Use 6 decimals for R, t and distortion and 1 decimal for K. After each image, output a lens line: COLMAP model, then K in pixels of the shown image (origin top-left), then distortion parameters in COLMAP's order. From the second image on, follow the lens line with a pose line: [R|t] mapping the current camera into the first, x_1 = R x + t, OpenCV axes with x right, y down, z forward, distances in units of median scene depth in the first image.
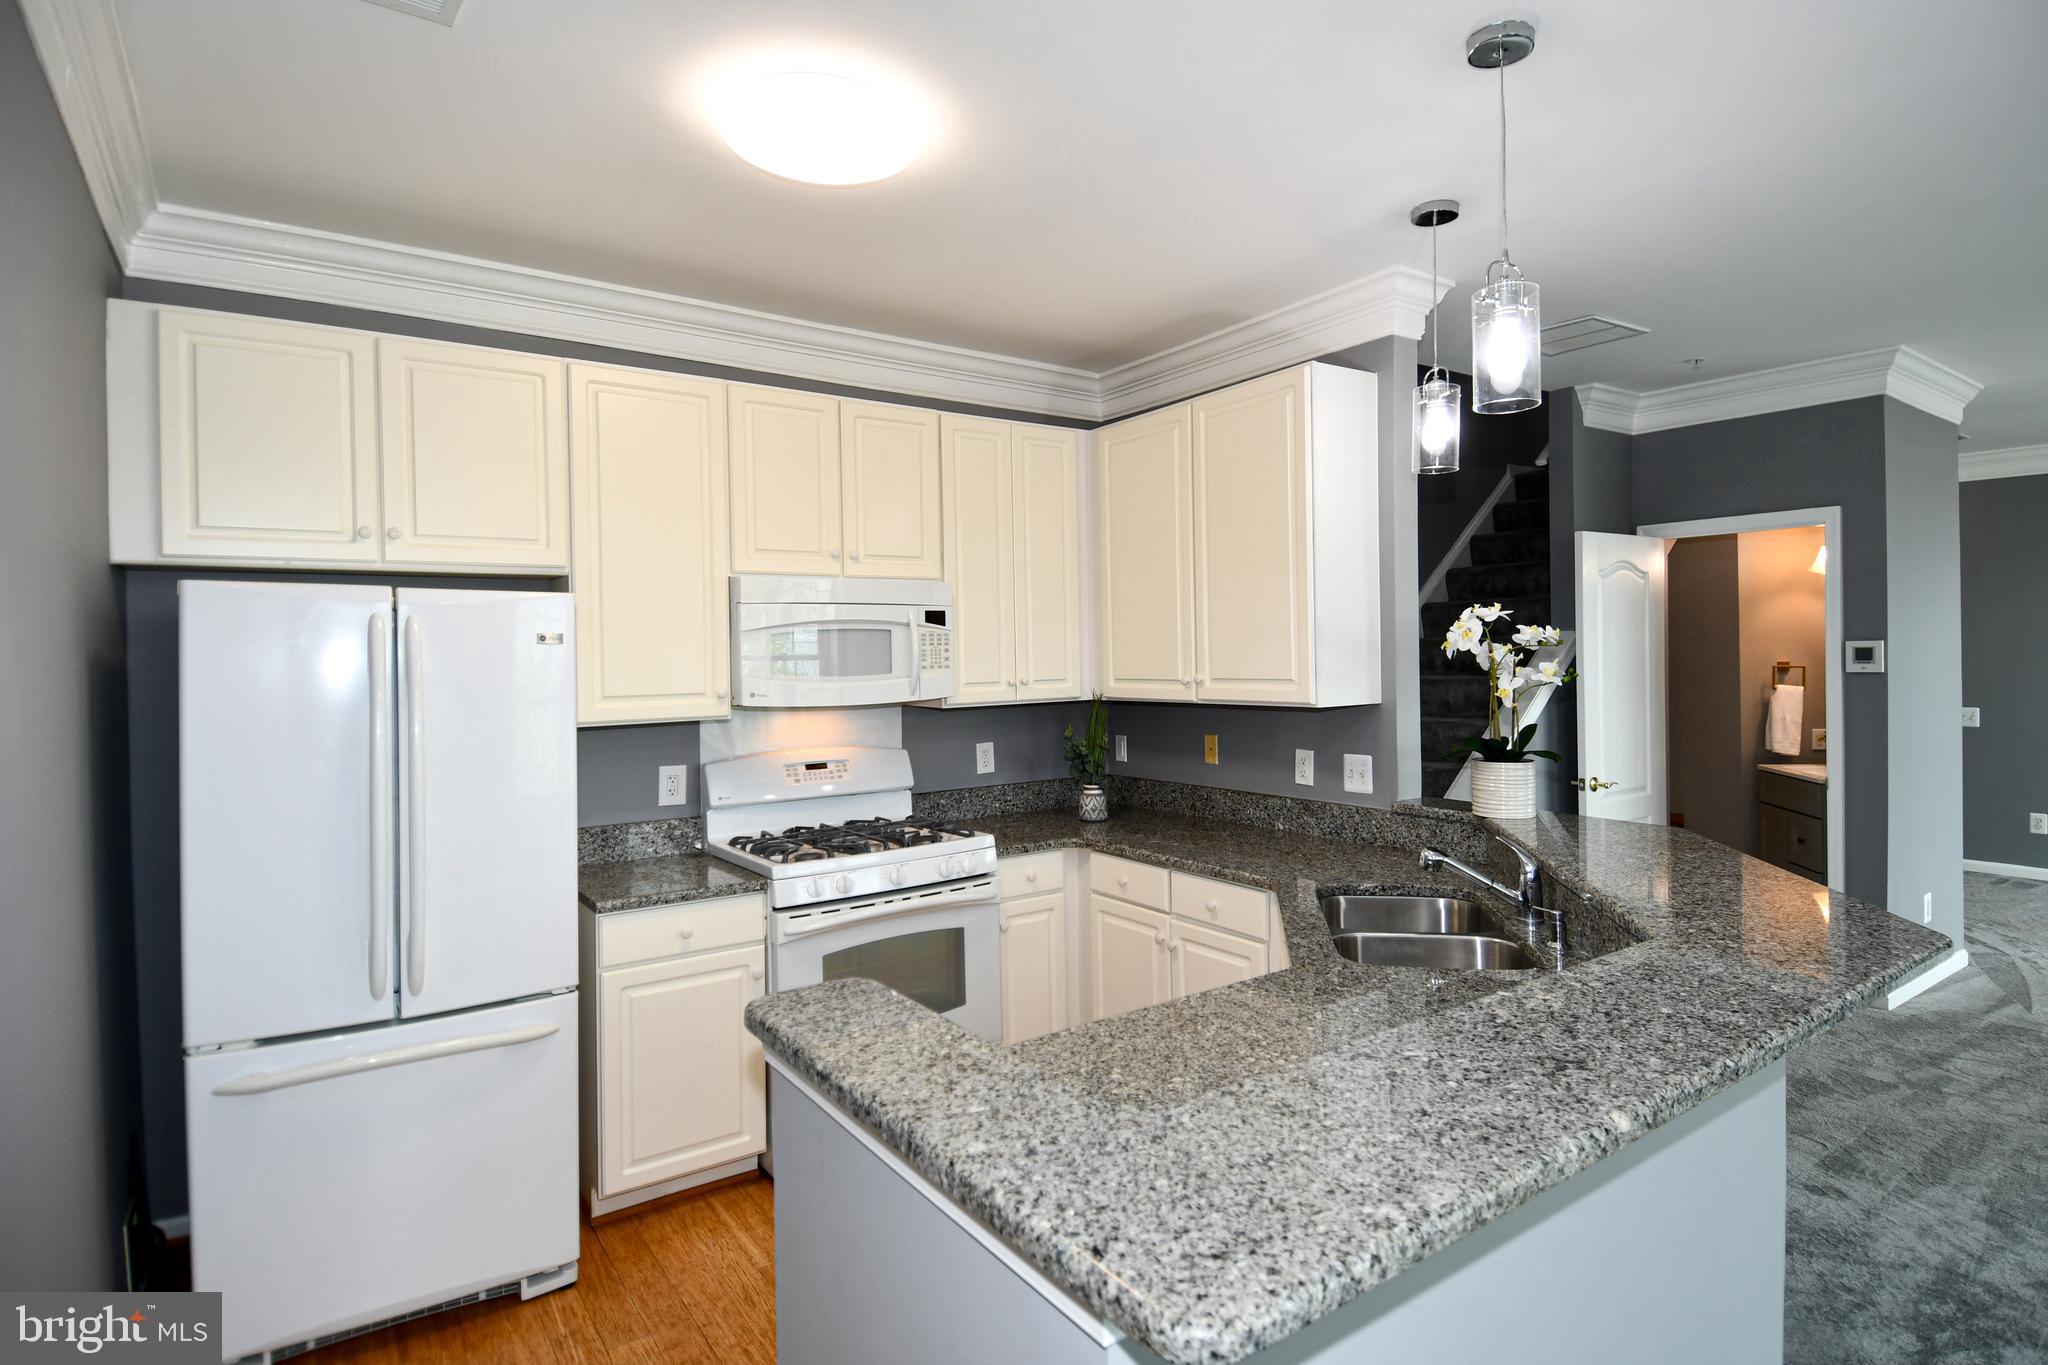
lens RADIAL K [[1096.0, 0, 1036.6], [0, 1096.0, 651.3], [0, 0, 1]] dist [0.036679, -0.040529]
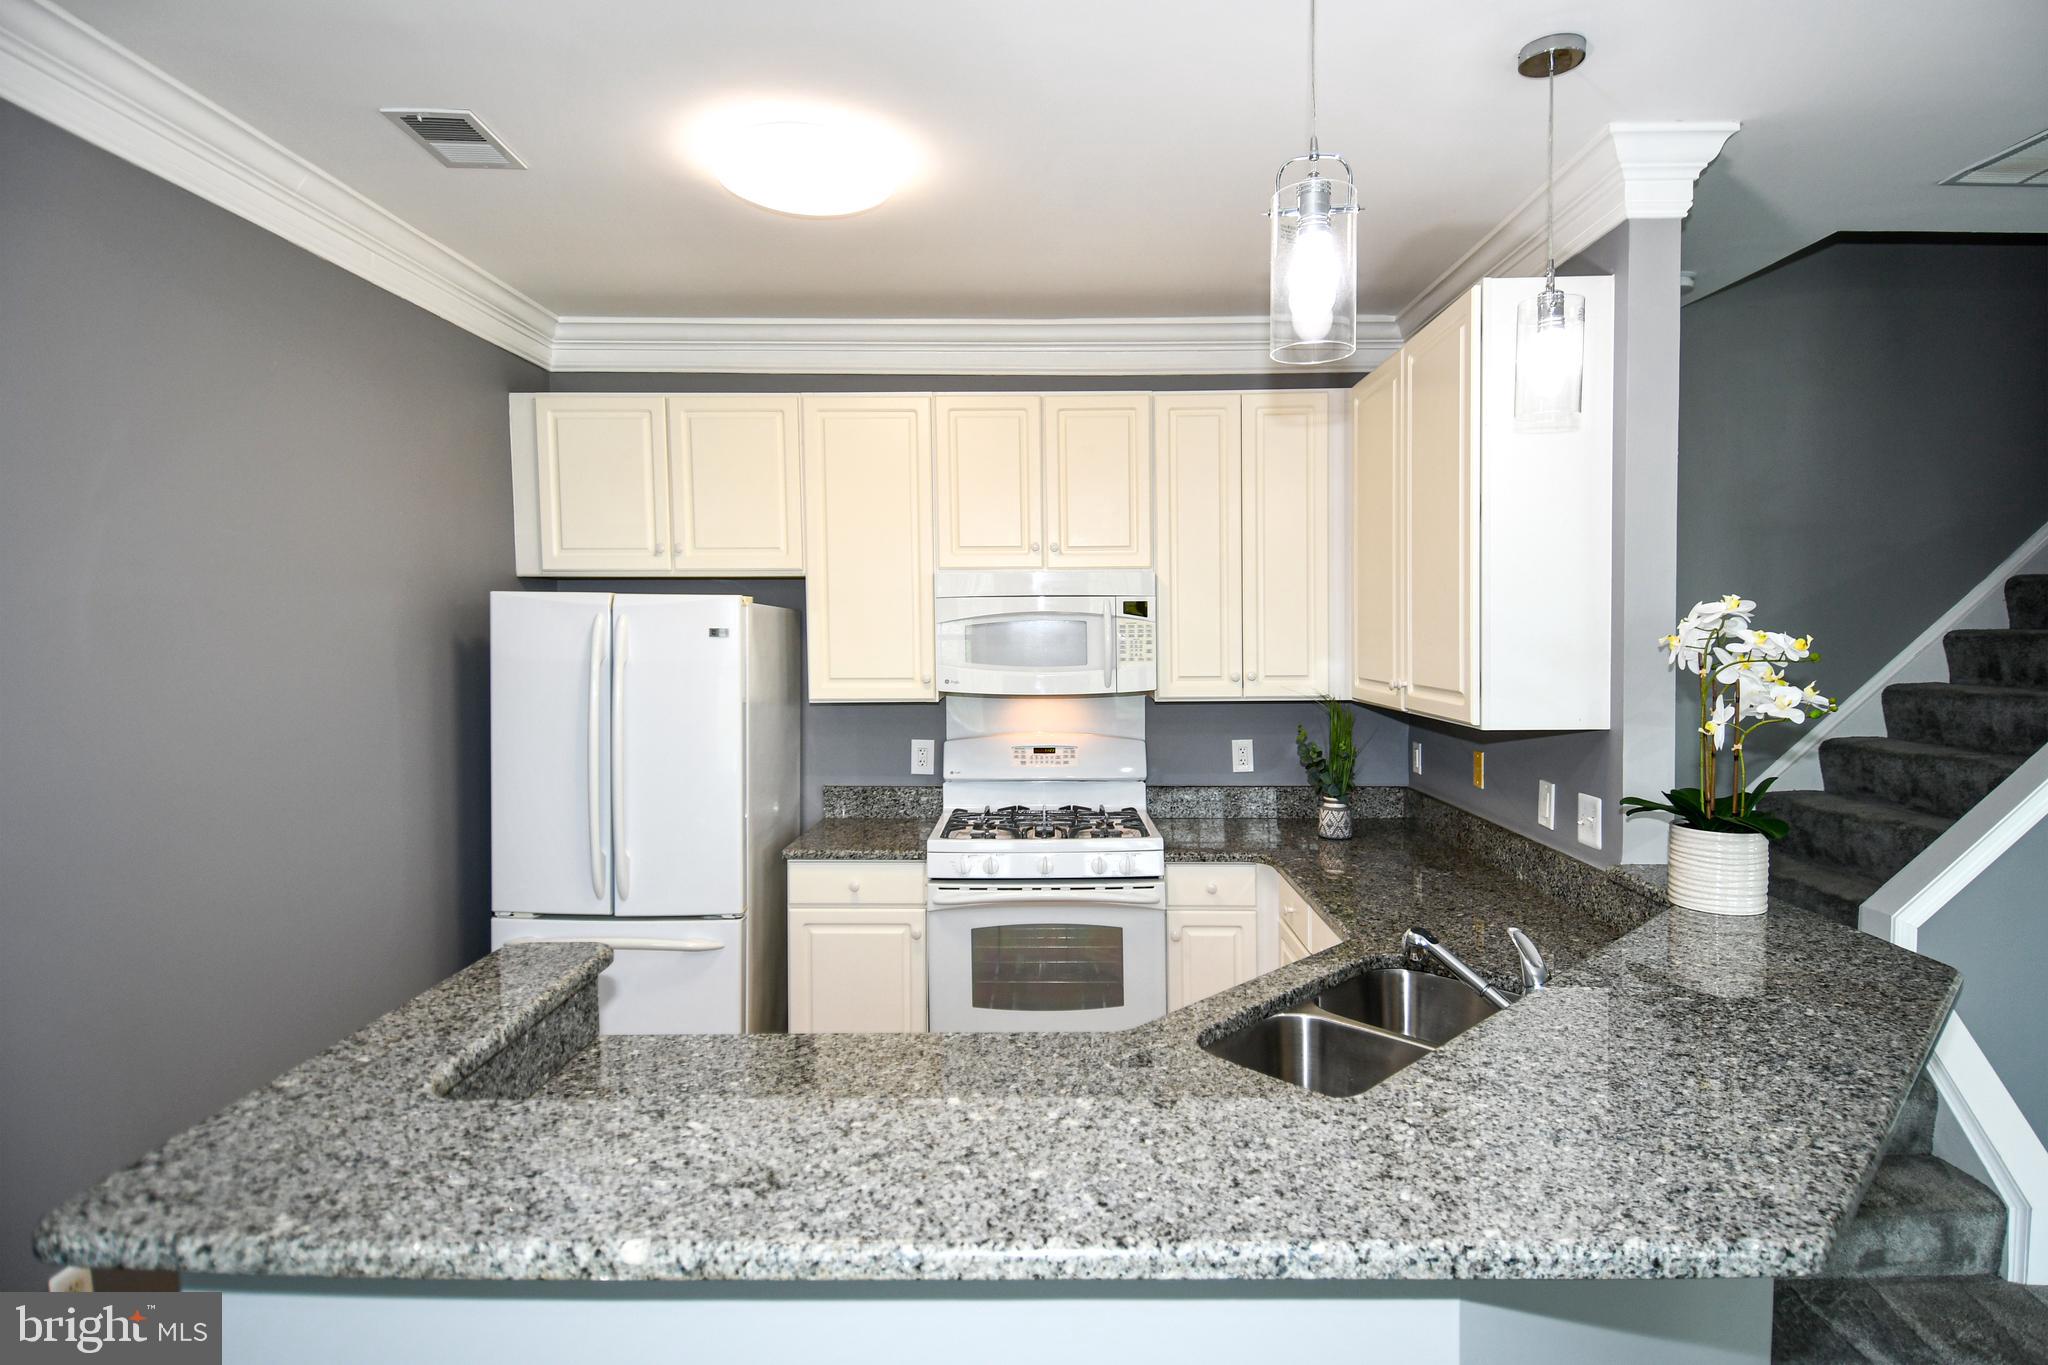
lens RADIAL K [[1096.0, 0, 1006.3], [0, 1096.0, 665.2], [0, 0, 1]] dist [0.036679, -0.040529]
pose [[0.799105, 0.035422, -0.600147, 0.429343], [-0.007526, 0.998774, 0.048930, -0.029422], [0.601144, -0.034584, 0.798392, 0.163778]]
